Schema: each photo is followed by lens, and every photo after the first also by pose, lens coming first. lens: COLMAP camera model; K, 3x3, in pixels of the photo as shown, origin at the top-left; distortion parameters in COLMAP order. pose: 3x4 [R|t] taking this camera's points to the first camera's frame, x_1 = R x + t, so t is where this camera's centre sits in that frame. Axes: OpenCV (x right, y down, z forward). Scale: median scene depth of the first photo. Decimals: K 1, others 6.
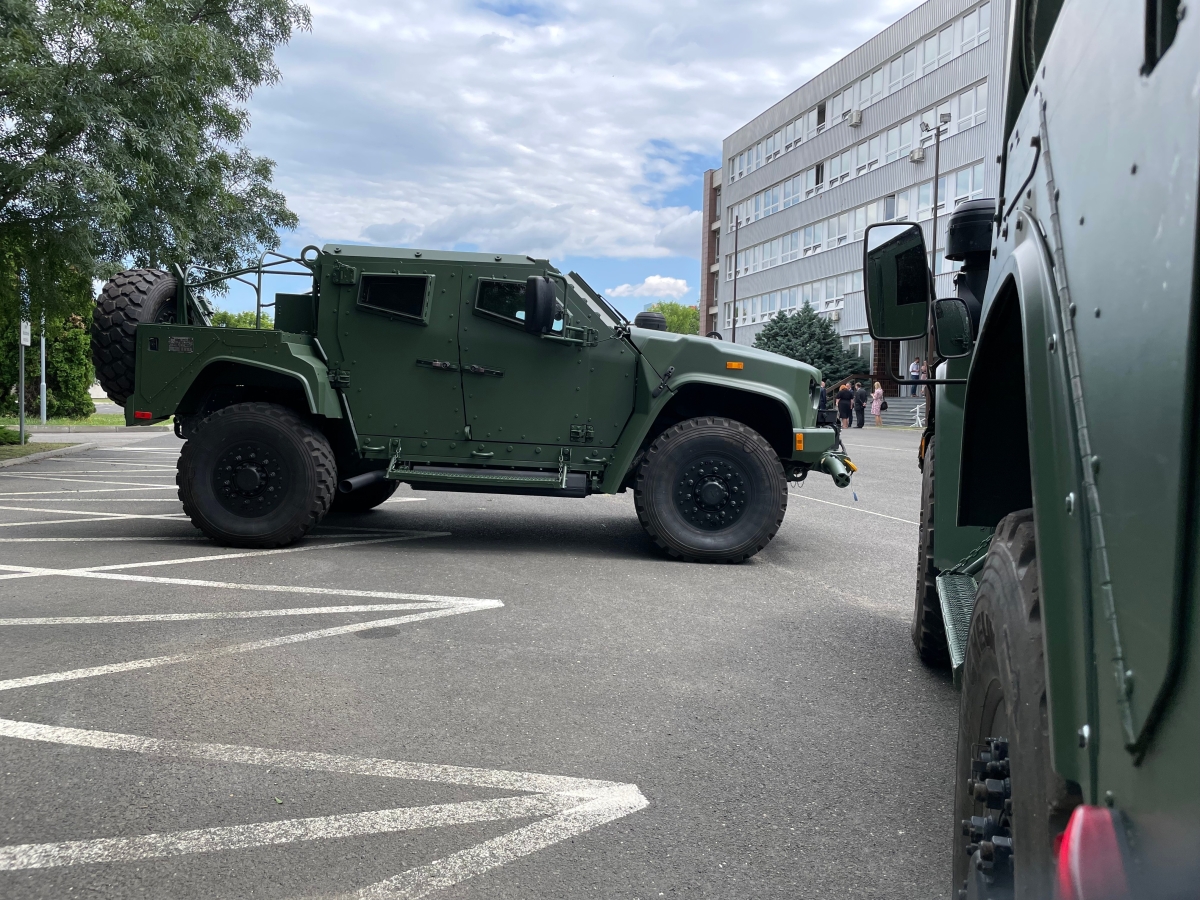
lens RADIAL K [[899.4, 0, 593.4], [0, 899.4, 448.9], [0, 0, 1]] dist [0.041765, -0.062664]
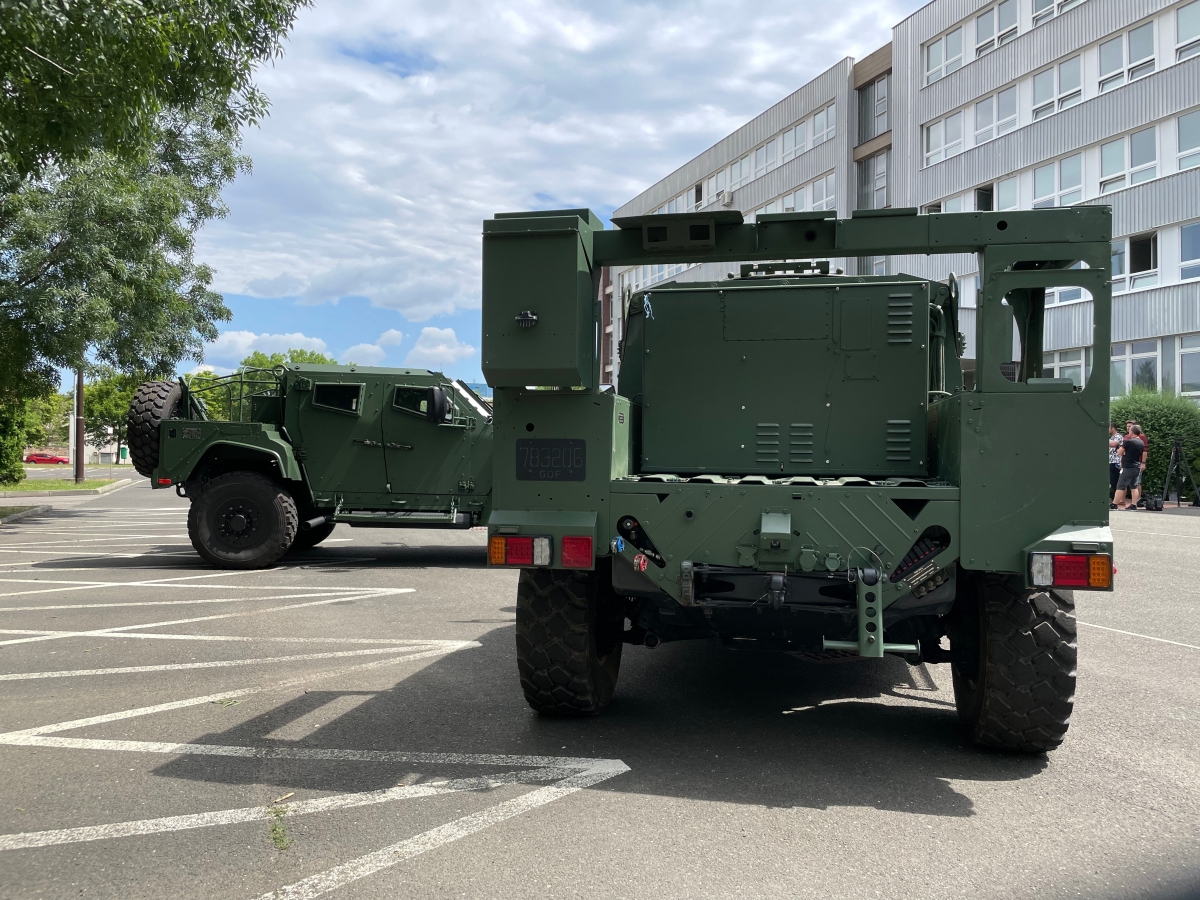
lens RADIAL K [[899.4, 0, 608.9], [0, 899.4, 447.3], [0, 0, 1]] dist [0.041765, -0.062664]
pose [[0.992453, -0.018071, 0.121287, 0.043322], [0.025383, 0.997935, -0.059012, 0.012206], [-0.119970, 0.061645, 0.990862, -0.538969]]
